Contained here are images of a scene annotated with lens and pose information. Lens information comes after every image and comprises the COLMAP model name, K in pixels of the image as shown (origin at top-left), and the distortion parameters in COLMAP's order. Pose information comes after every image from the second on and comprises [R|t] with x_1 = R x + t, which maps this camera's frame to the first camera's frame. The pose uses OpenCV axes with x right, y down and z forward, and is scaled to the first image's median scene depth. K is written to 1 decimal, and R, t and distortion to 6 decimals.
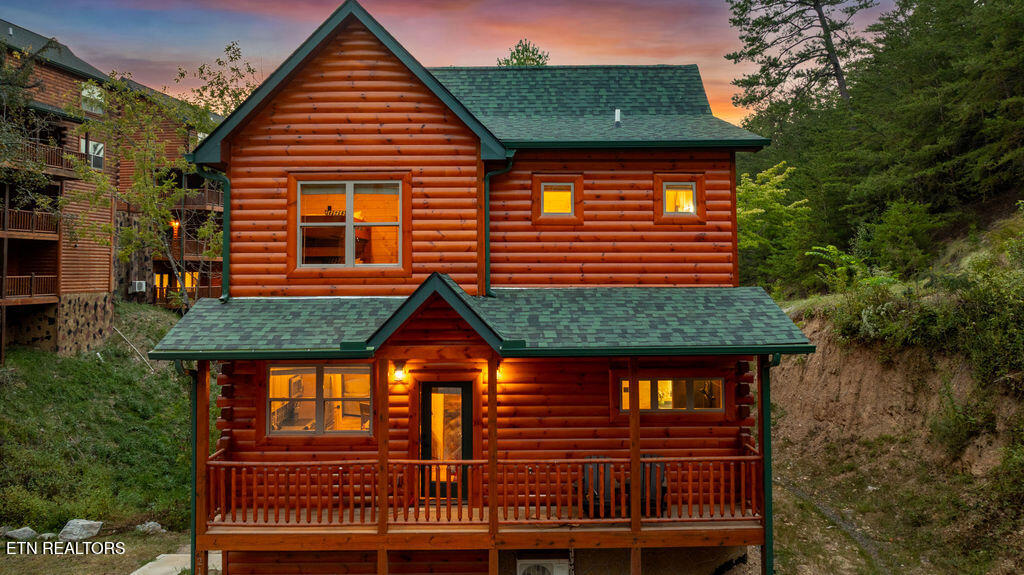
lens RADIAL K [[725.9, 0, 500.4], [0, 725.9, 239.1], [0, 0, 1]] dist [-0.011702, 0.004188]
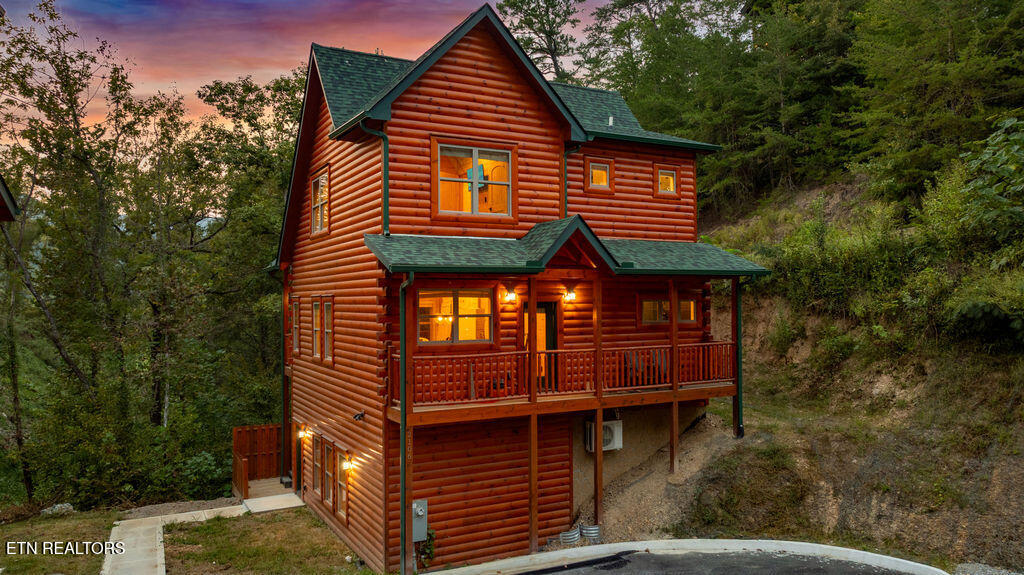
lens RADIAL K [[725.9, 0, 513.0], [0, 725.9, 291.4], [0, 0, 1]] dist [-0.011702, 0.004188]
pose [[0.885570, 0.005242, 0.464476, -0.742371], [-0.022075, 0.999281, 0.030811, 0.133382], [-0.463981, -0.037539, 0.885049, -0.177947]]
